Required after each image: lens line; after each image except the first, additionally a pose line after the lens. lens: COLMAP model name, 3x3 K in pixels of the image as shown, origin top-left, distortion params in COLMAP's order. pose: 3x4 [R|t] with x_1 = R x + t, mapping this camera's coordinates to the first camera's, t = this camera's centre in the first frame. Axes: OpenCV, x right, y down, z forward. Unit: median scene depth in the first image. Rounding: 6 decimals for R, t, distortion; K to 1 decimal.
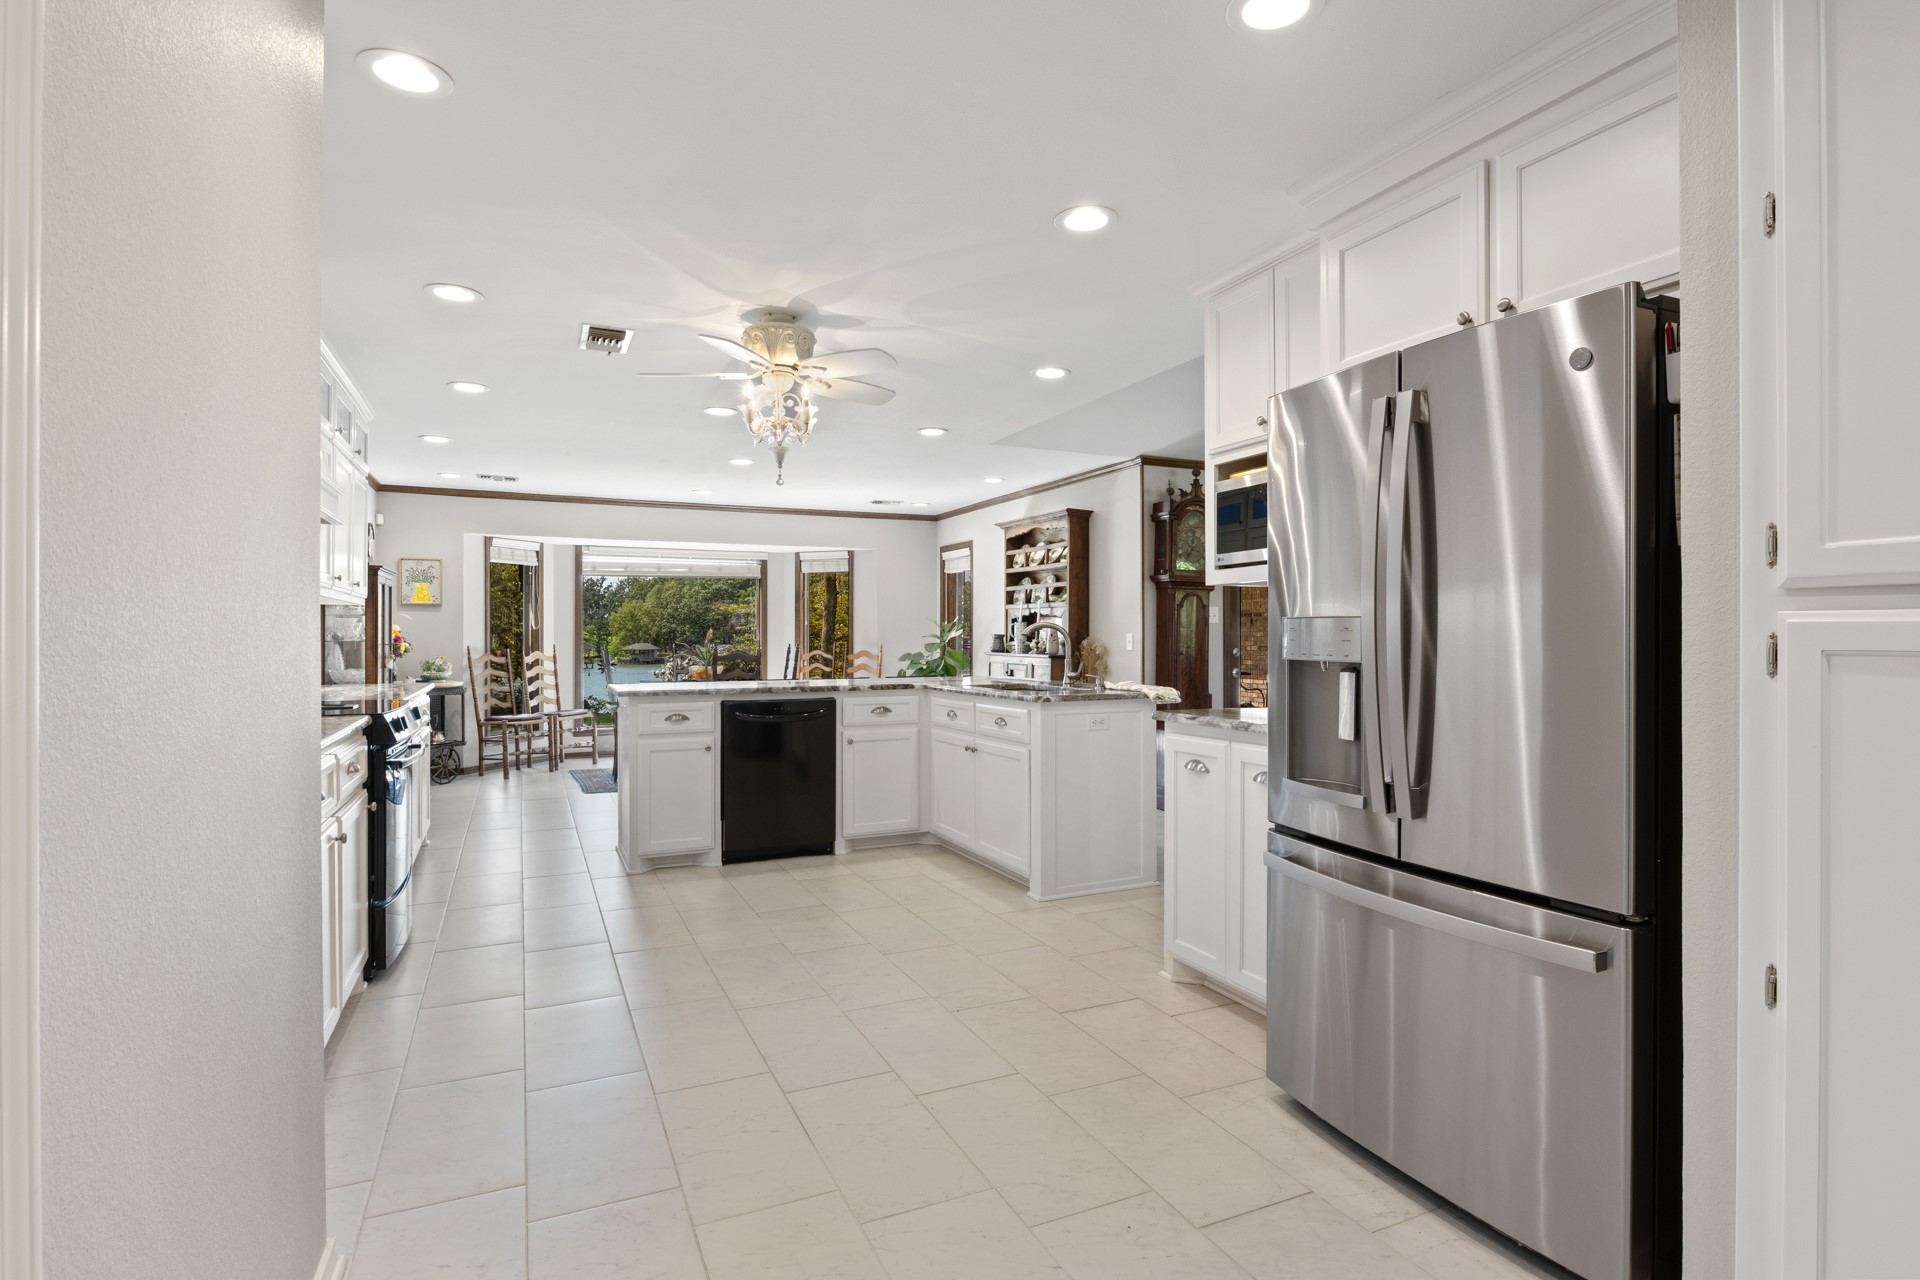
lens RADIAL K [[958.0, 0, 965.2], [0, 958.0, 634.0], [0, 0, 1]] dist [-0.005712, -0.001283]
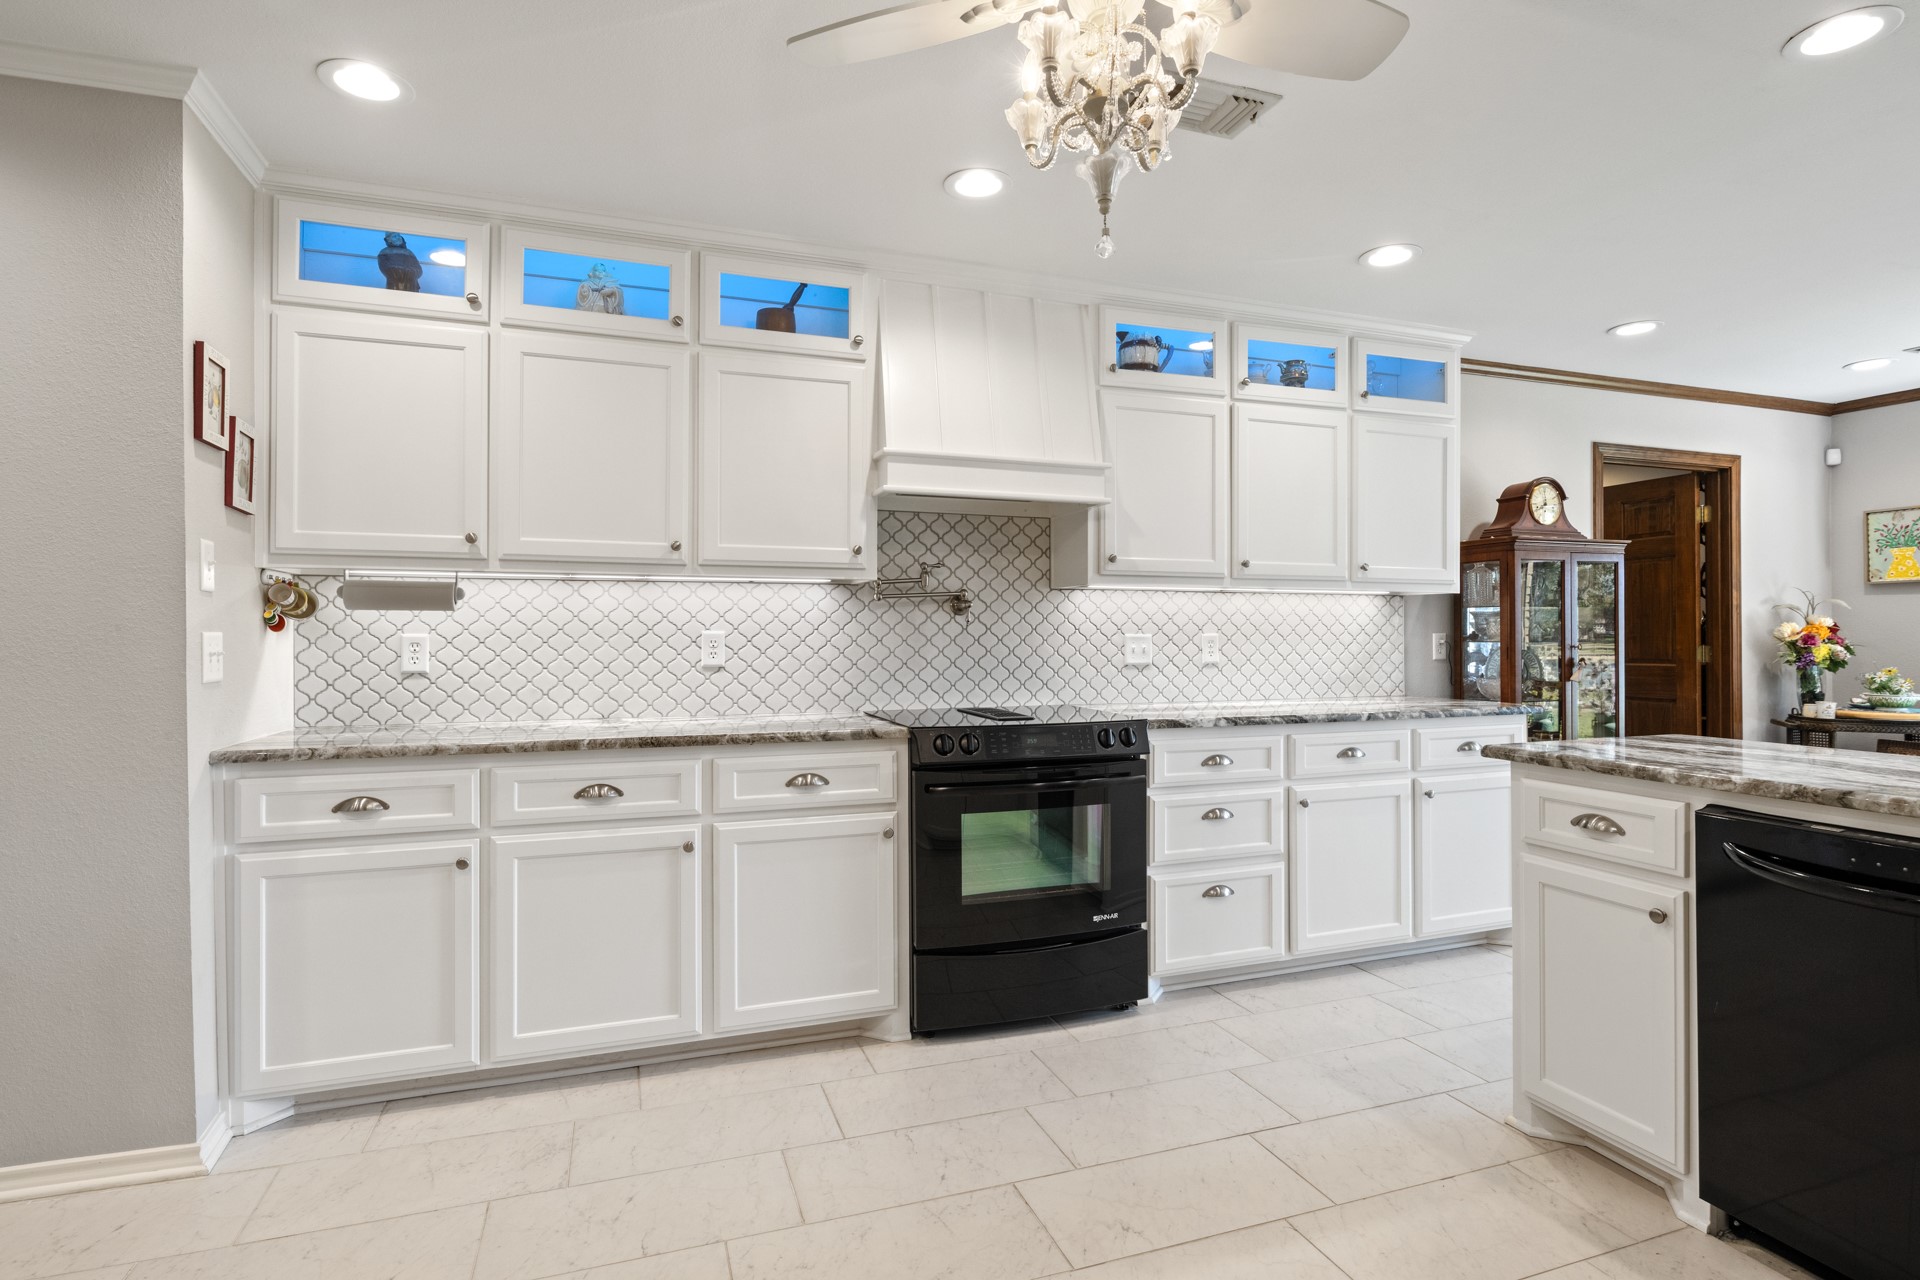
lens RADIAL K [[958.0, 0, 955.3], [0, 958.0, 633.0], [0, 0, 1]] dist [-0.005712, -0.001283]
pose [[-0.081276, 0.000596, -0.996691, 0.093089], [0.002686, 0.999996, 0.000379, -0.000005], [0.996688, -0.002646, -0.081277, 0.440766]]
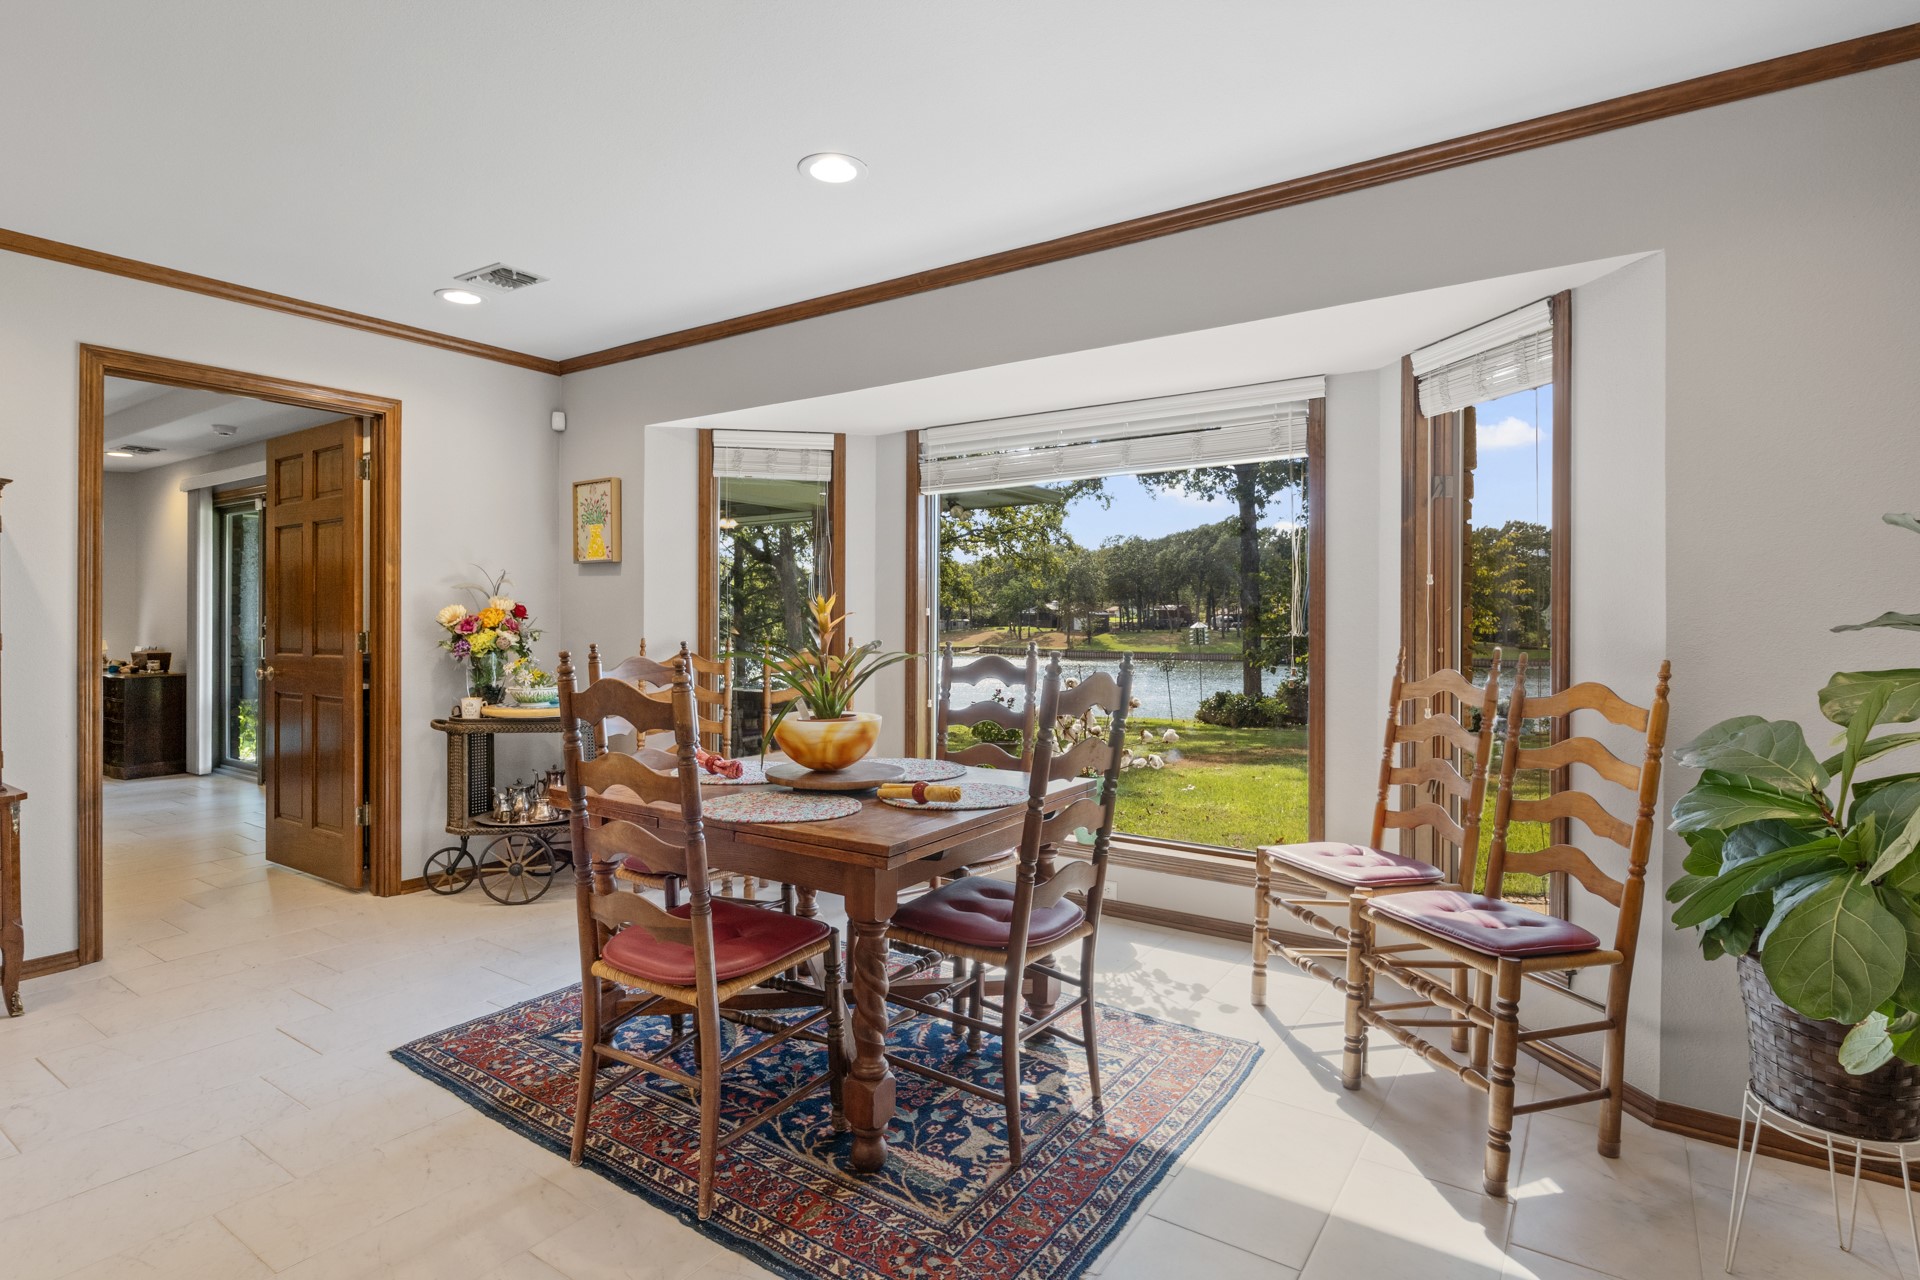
lens RADIAL K [[958.0, 0, 958.7], [0, 958.0, 625.7], [0, 0, 1]] dist [-0.005712, -0.001283]
pose [[0.514502, 0.006095, -0.857468, 0.023863], [-0.002432, 0.999981, 0.005649, 0.002624], [0.857486, -0.000821, 0.514507, 0.895243]]
